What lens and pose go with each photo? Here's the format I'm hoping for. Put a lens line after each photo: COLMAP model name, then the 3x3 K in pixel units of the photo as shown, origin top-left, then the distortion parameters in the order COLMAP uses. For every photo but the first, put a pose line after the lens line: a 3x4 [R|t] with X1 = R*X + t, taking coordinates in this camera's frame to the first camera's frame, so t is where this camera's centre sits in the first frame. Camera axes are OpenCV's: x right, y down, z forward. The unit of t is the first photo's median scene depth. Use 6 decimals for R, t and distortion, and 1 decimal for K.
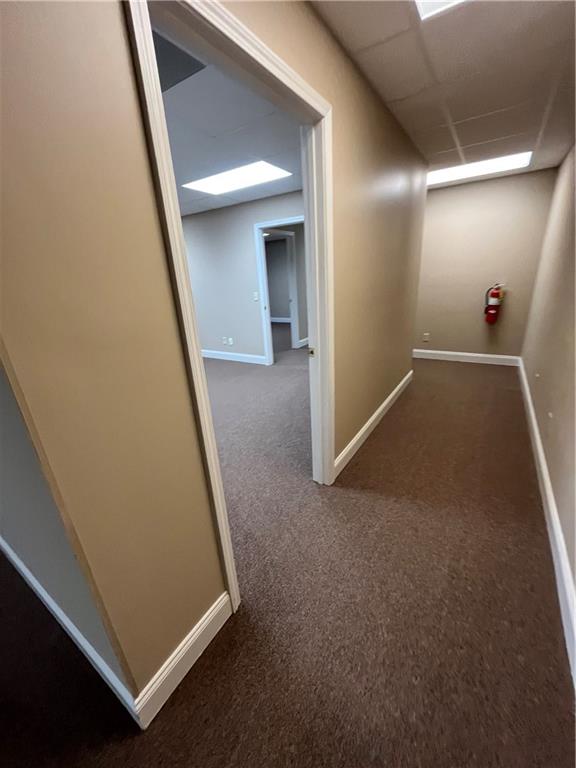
lens RADIAL K [[305.8, 0, 291.6], [0, 305.8, 385.4], [0, 0, 1]] dist [-0.003755, -0.000123]
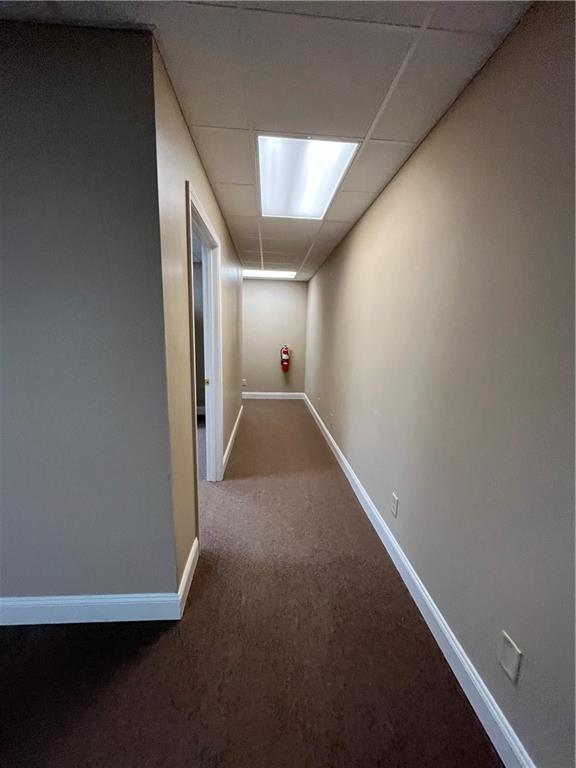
lens RADIAL K [[305.8, 0, 291.6], [0, 305.8, 385.4], [0, 0, 1]] dist [-0.003755, -0.000123]
pose [[0.797985, -0.024300, 0.602188, -0.263216], [0.131900, 0.982005, -0.135159, 0.082951], [-0.588067, 0.187284, 0.786830, -0.200176]]
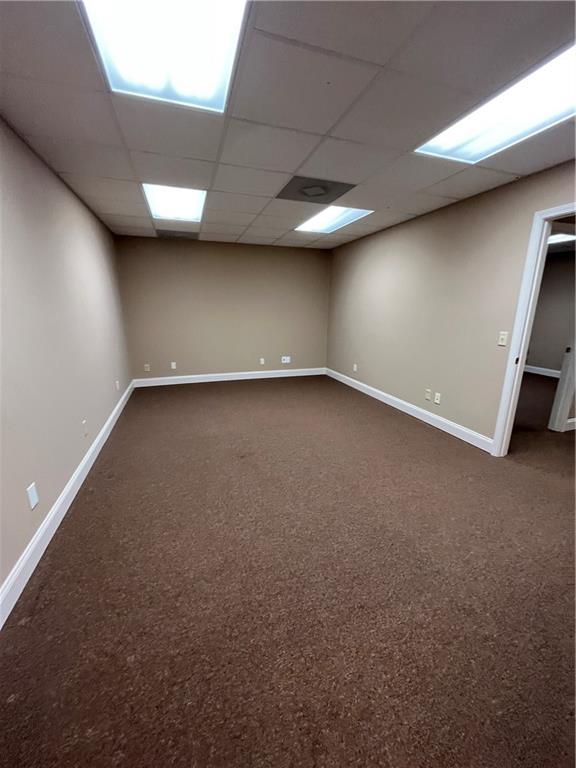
lens RADIAL K [[306.6, 0, 289.4], [0, 306.6, 385.9], [0, 0, 1]] dist [0.000982, -0.000414]
pose [[0.776523, 0.211785, -0.593429, -0.095652], [-0.251632, 0.967689, 0.016082, -0.155793], [0.577661, 0.136838, 0.804725, 0.438795]]
